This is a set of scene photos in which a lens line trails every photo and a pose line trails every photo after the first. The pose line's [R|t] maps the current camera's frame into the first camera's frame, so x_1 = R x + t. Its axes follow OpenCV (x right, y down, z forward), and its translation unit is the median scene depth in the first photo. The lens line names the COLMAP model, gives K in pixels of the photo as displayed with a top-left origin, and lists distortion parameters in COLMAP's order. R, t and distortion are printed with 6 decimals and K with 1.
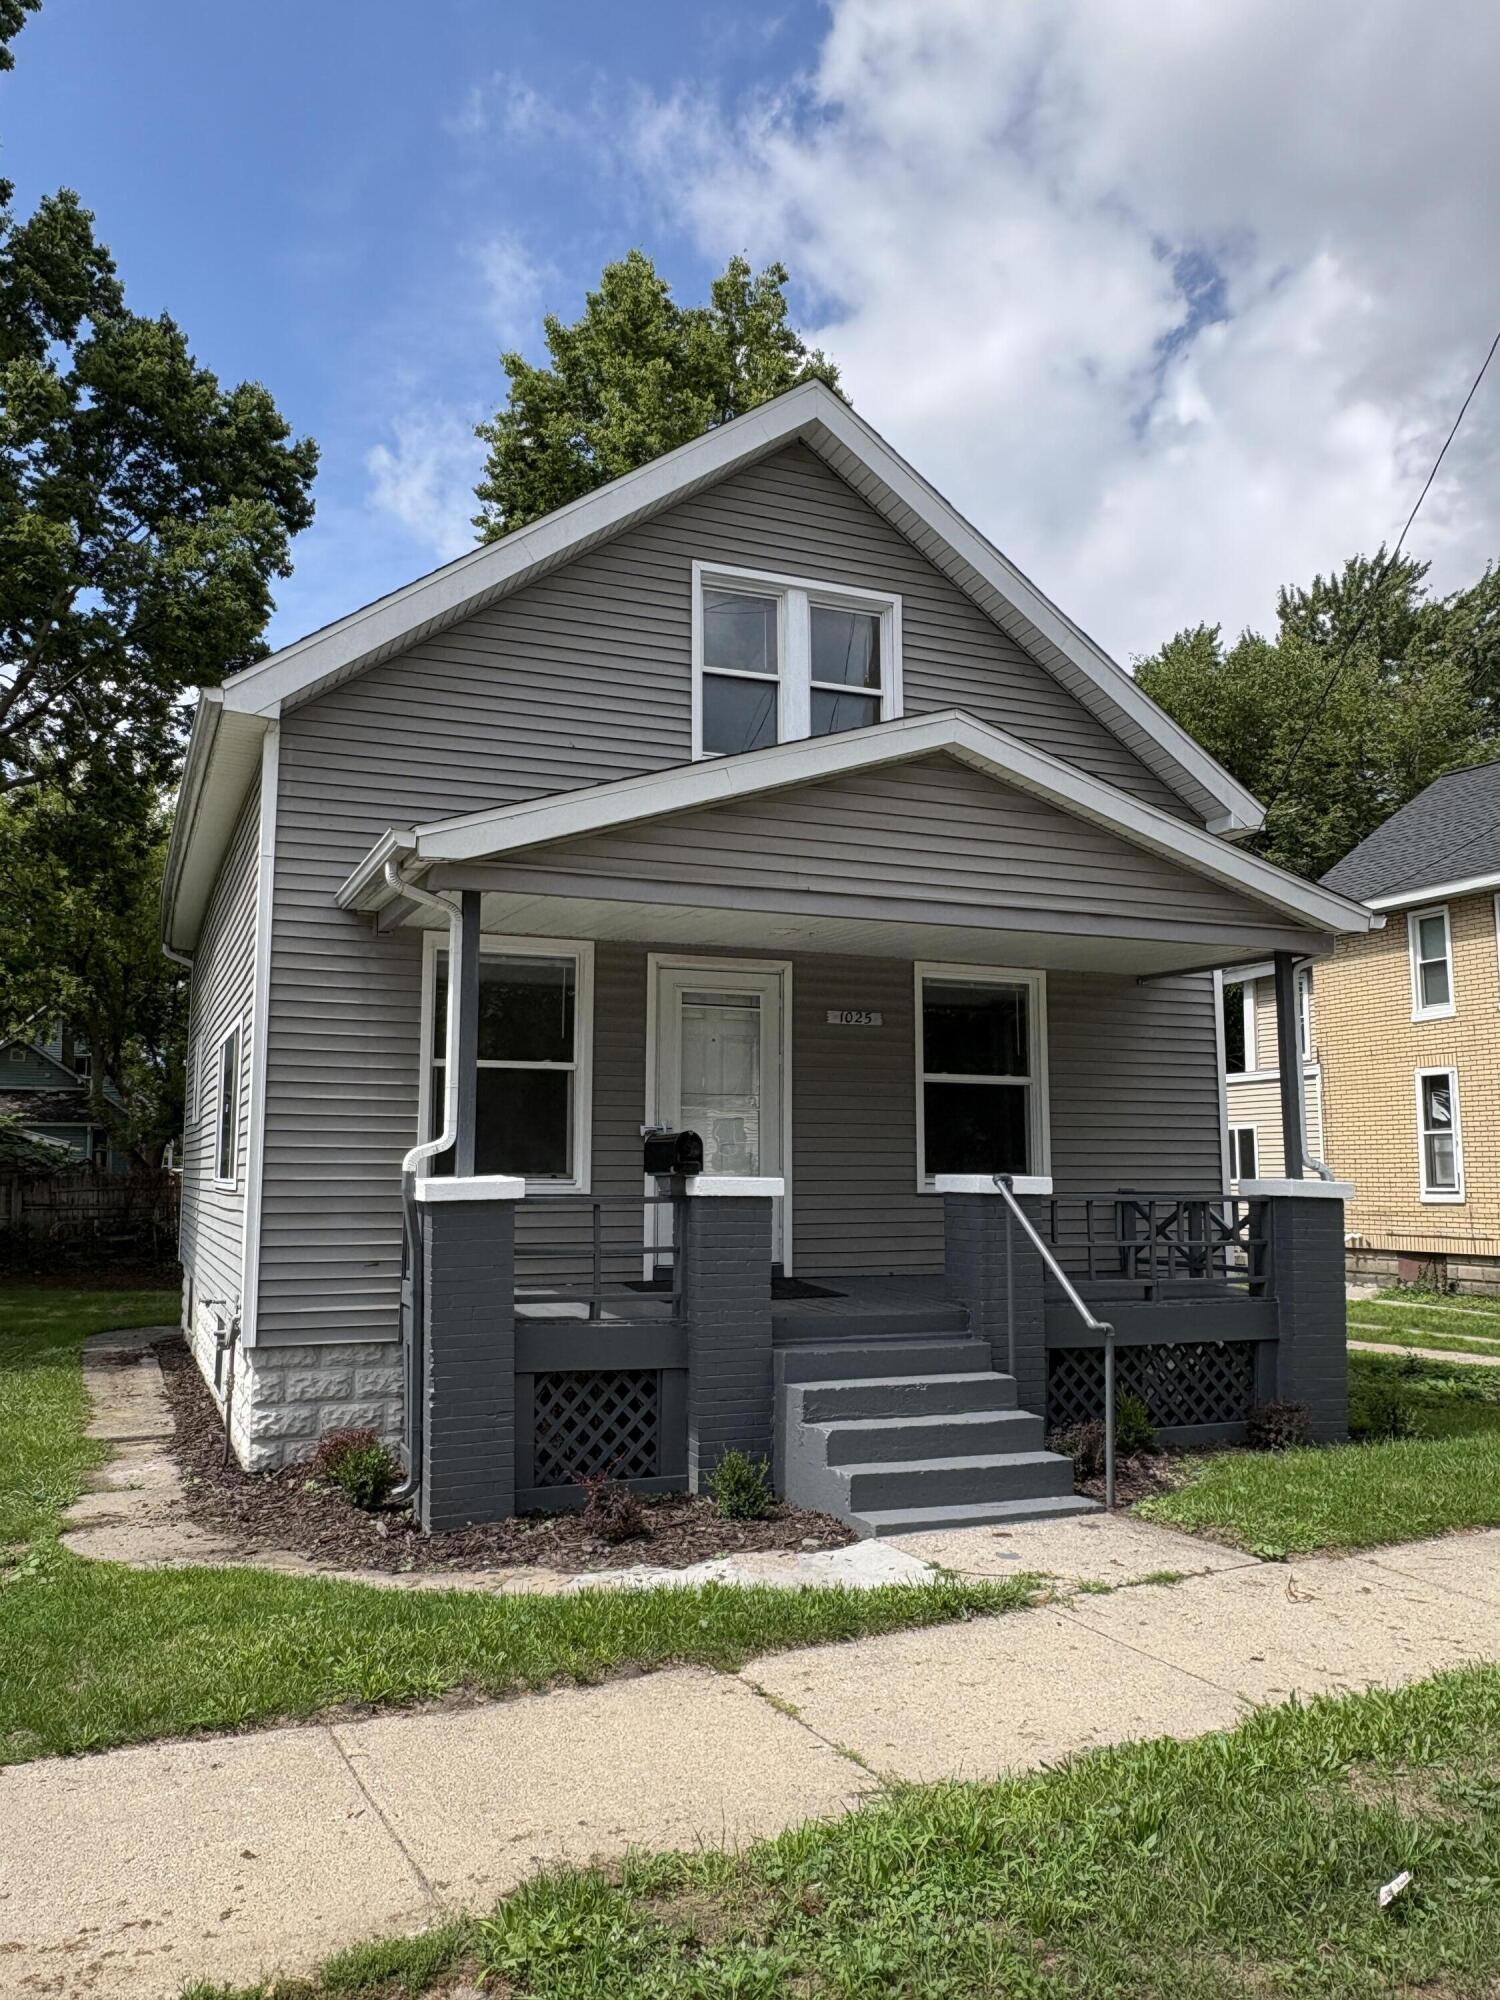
lens RADIAL K [[1490.2, 0, 750.0], [0, 1490.2, 1000.0], [0, 0, 1]] dist [0.010888, 0.004142]
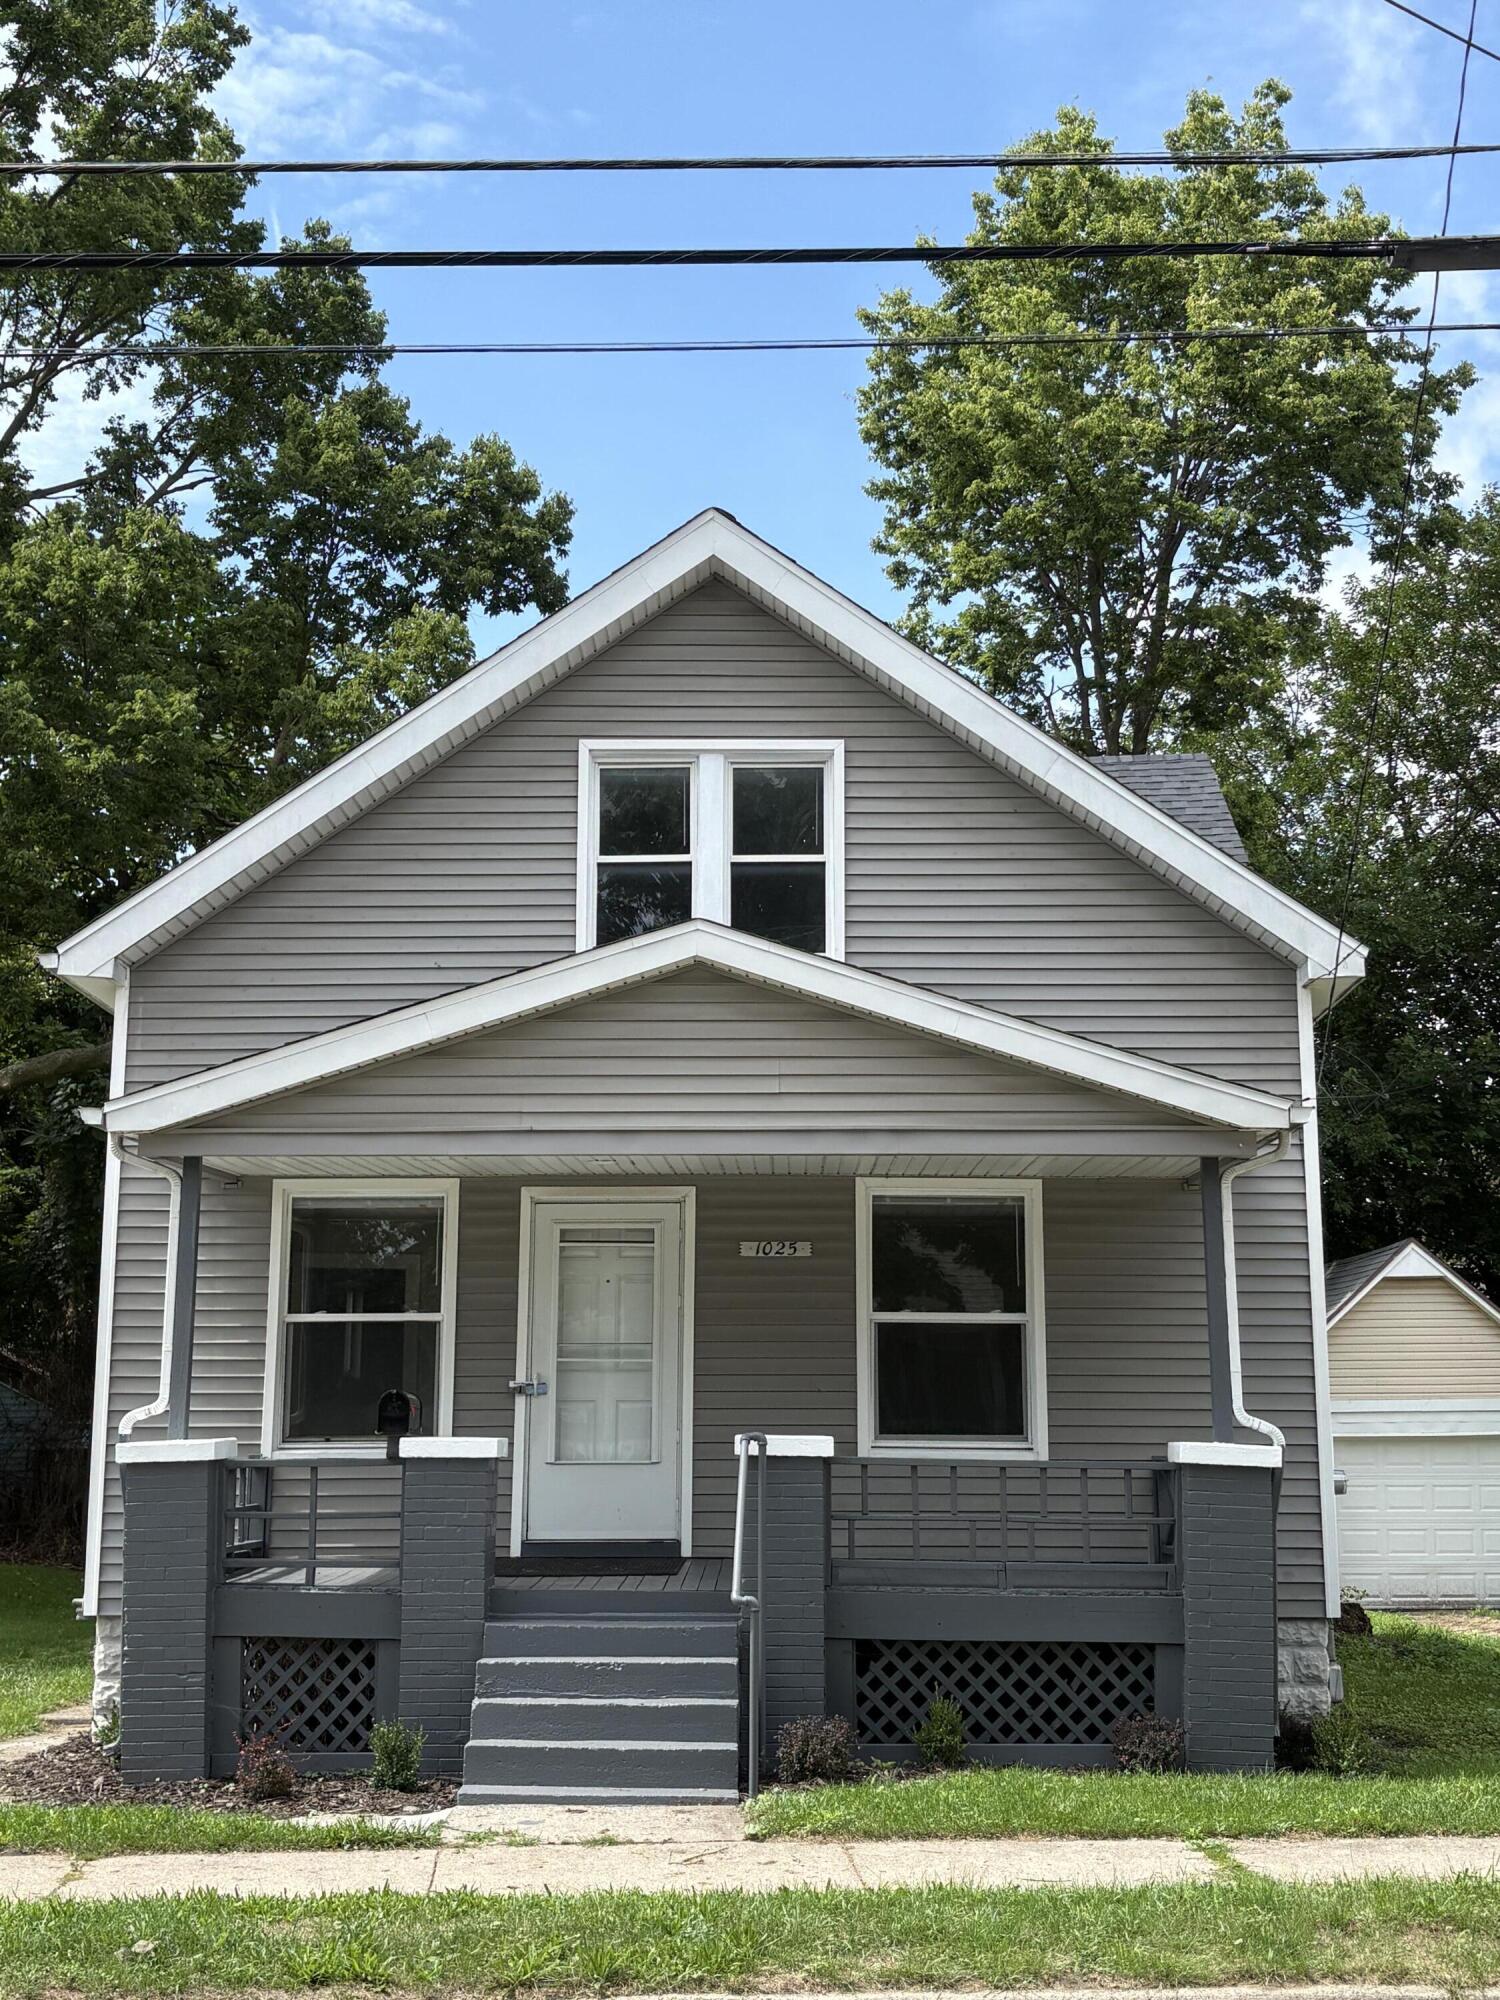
lens RADIAL K [[2470.1, 0, 750.0], [0, 2470.1, 1000.0], [0, 0, 1]] dist [0.144418, -0.323617]
pose [[0.916115, -0.070154, -0.394730, 0.649369], [0.045767, 0.996435, -0.070874, -0.031334], [0.398295, 0.046863, 0.916060, -0.317807]]
